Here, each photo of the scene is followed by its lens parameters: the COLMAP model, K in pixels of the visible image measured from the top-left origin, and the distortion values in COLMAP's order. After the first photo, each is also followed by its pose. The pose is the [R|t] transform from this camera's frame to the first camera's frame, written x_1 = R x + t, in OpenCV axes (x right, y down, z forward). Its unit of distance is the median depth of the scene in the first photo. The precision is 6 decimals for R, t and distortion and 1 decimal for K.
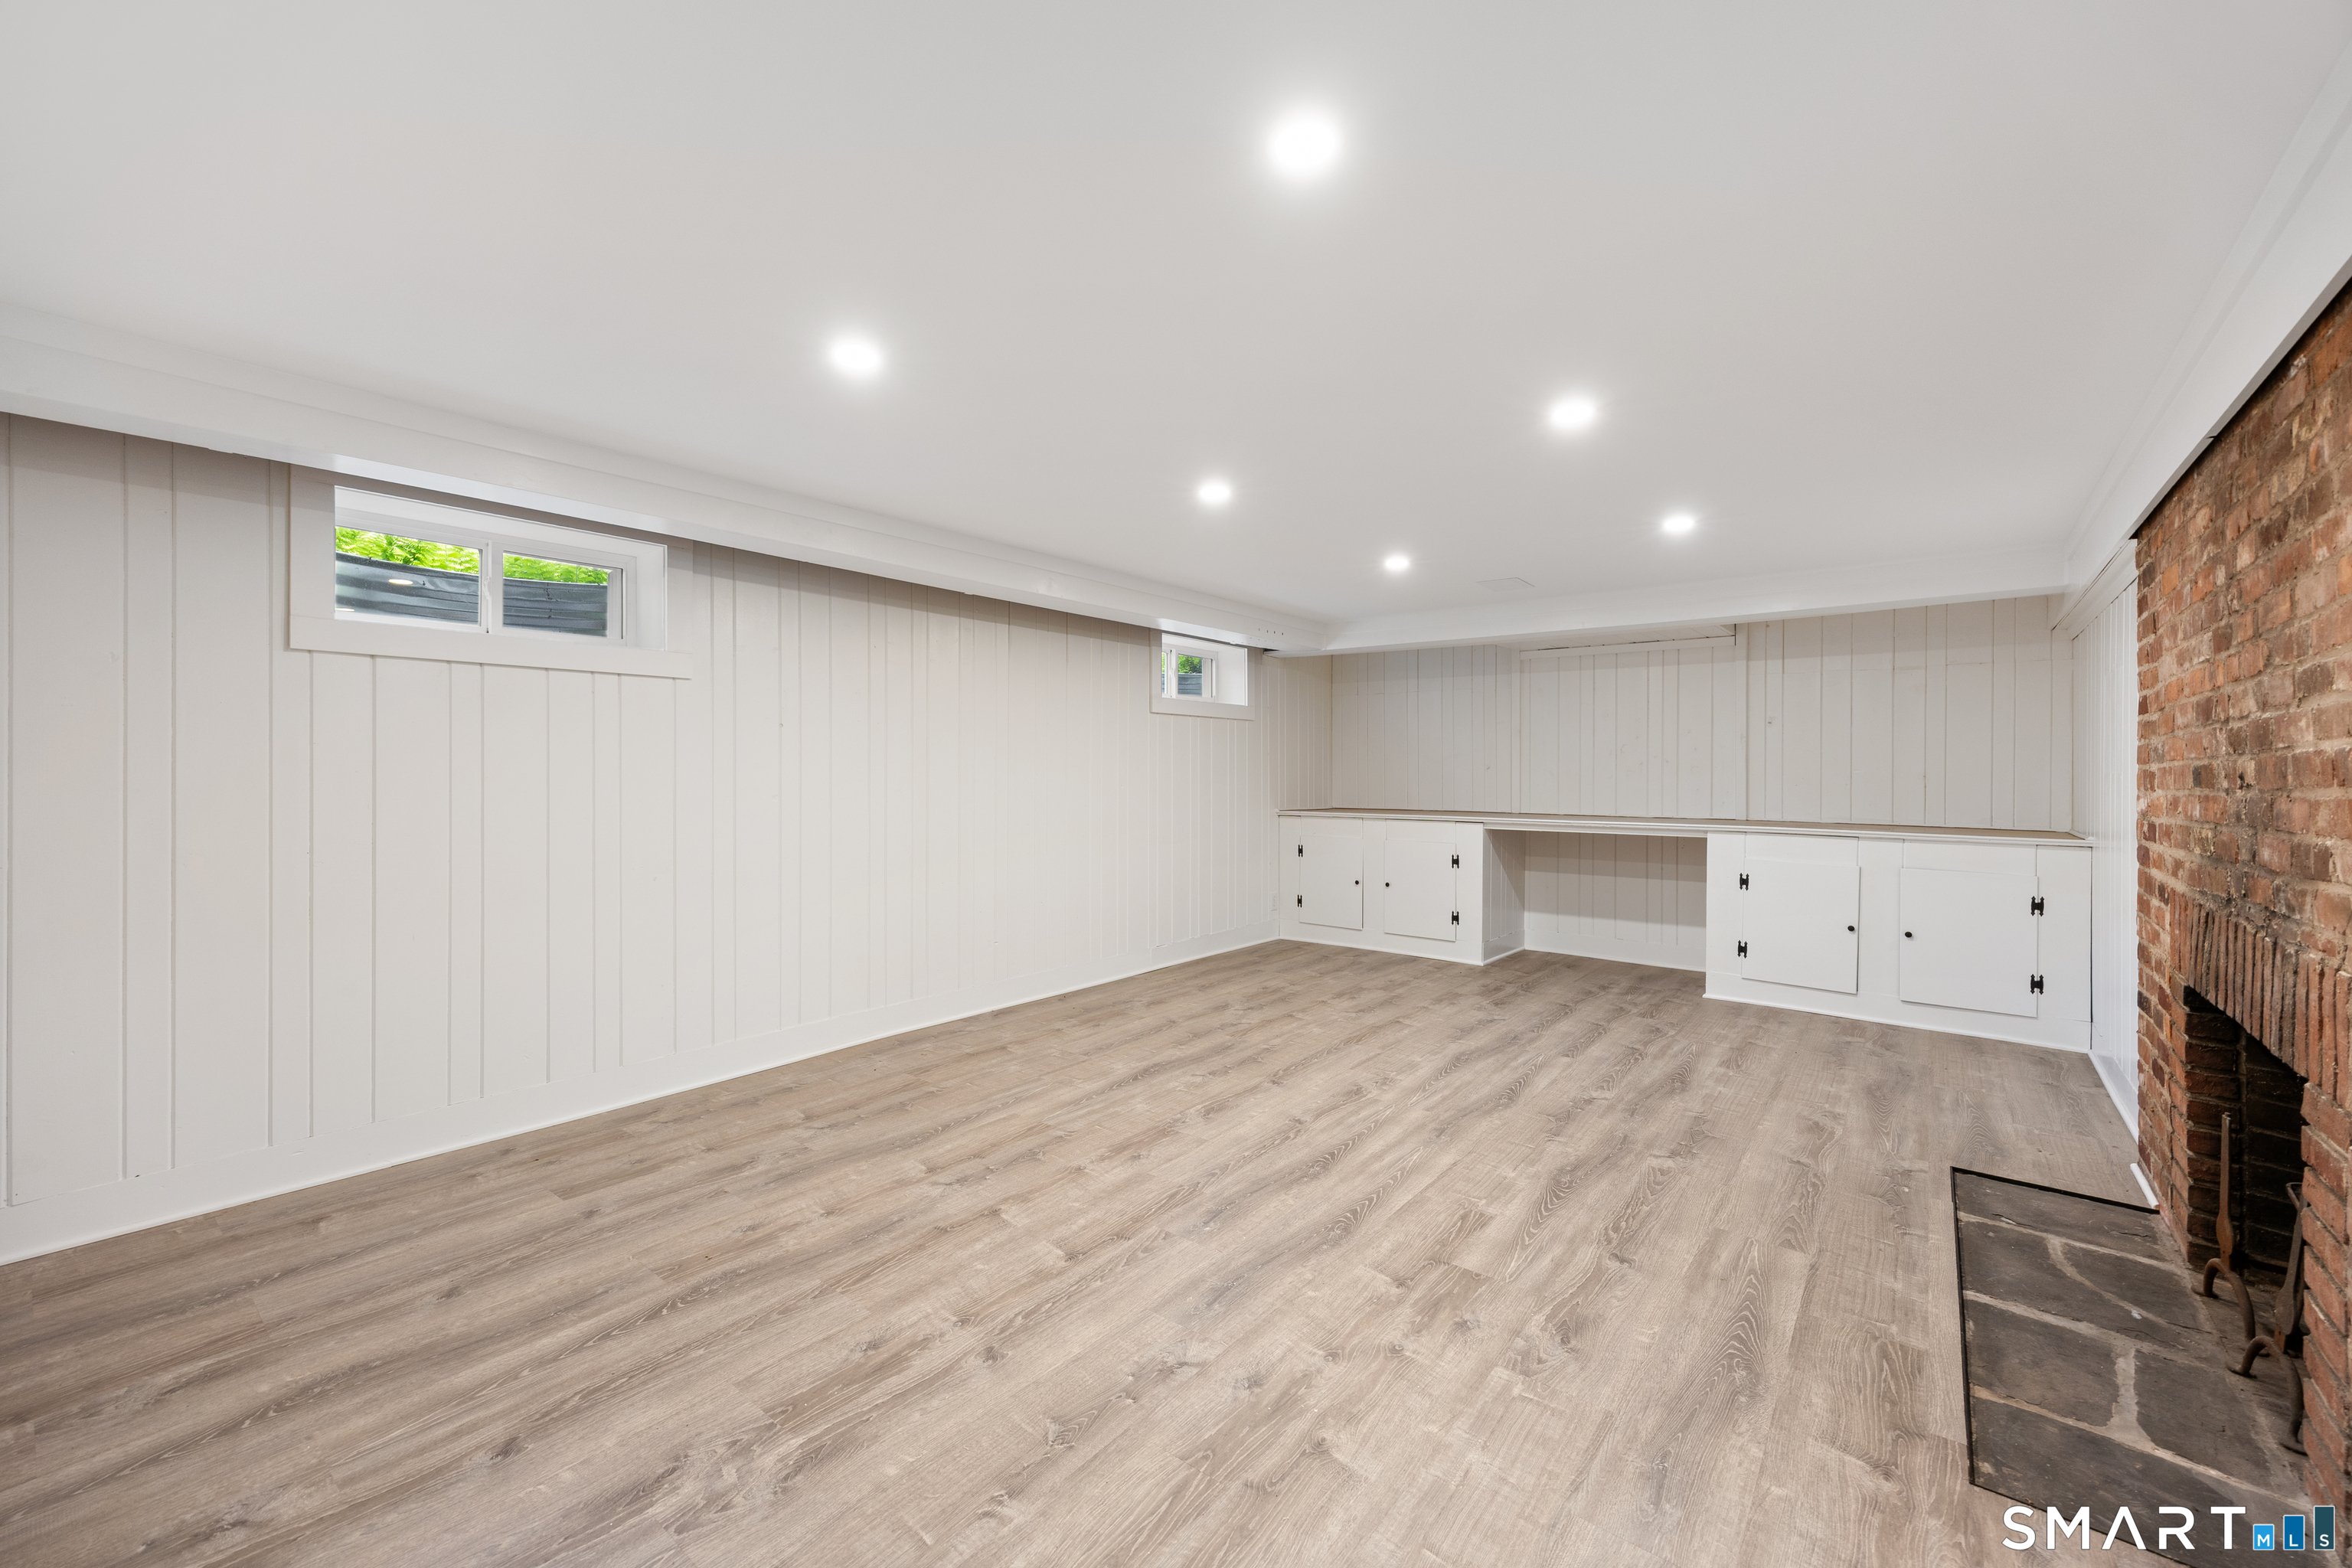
lens RADIAL K [[970.5, 0, 1176.0], [0, 970.5, 784.0], [0, 0, 1]] dist [0.000844, 0.000155]
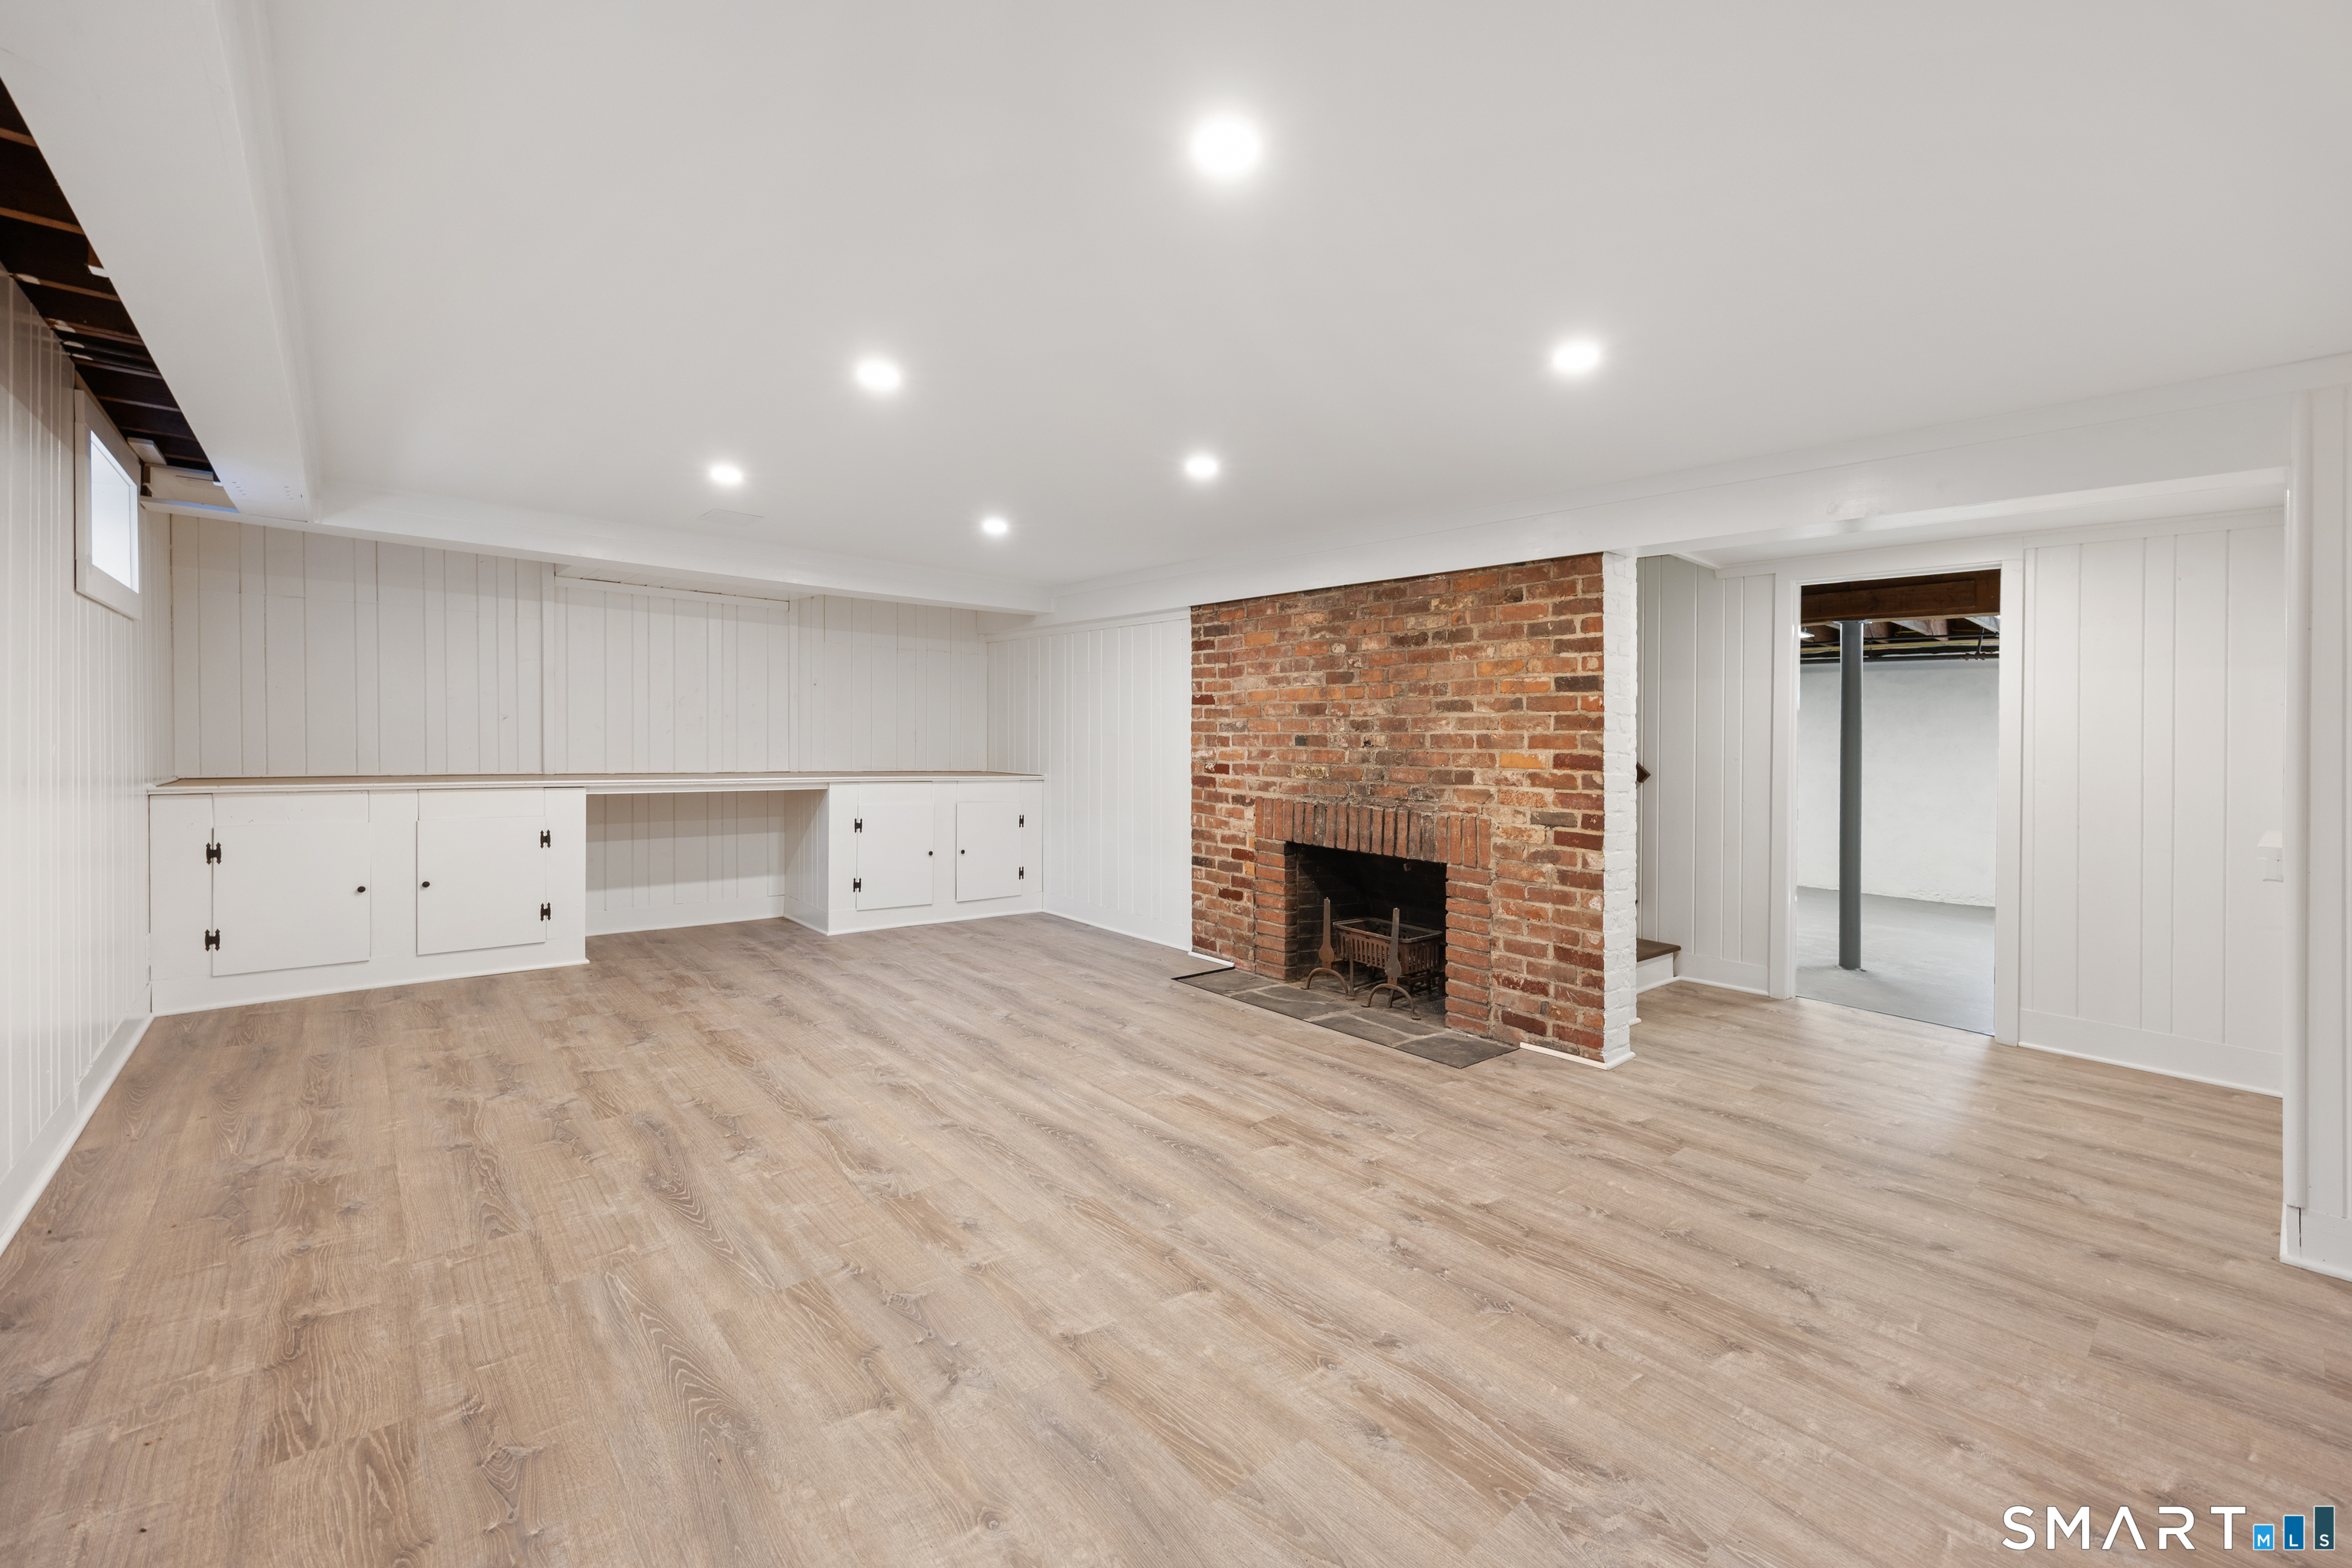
lens RADIAL K [[936.2, 0, 1255.4], [0, 936.2, 732.4], [0, 0, 1]] dist [0.002711, 0.000214]
pose [[0.142143, 0.004843, 0.989834, -0.720518], [-0.006192, 0.999973, -0.004003, -0.011766], [-0.989827, -0.005560, 0.142169, 0.632558]]
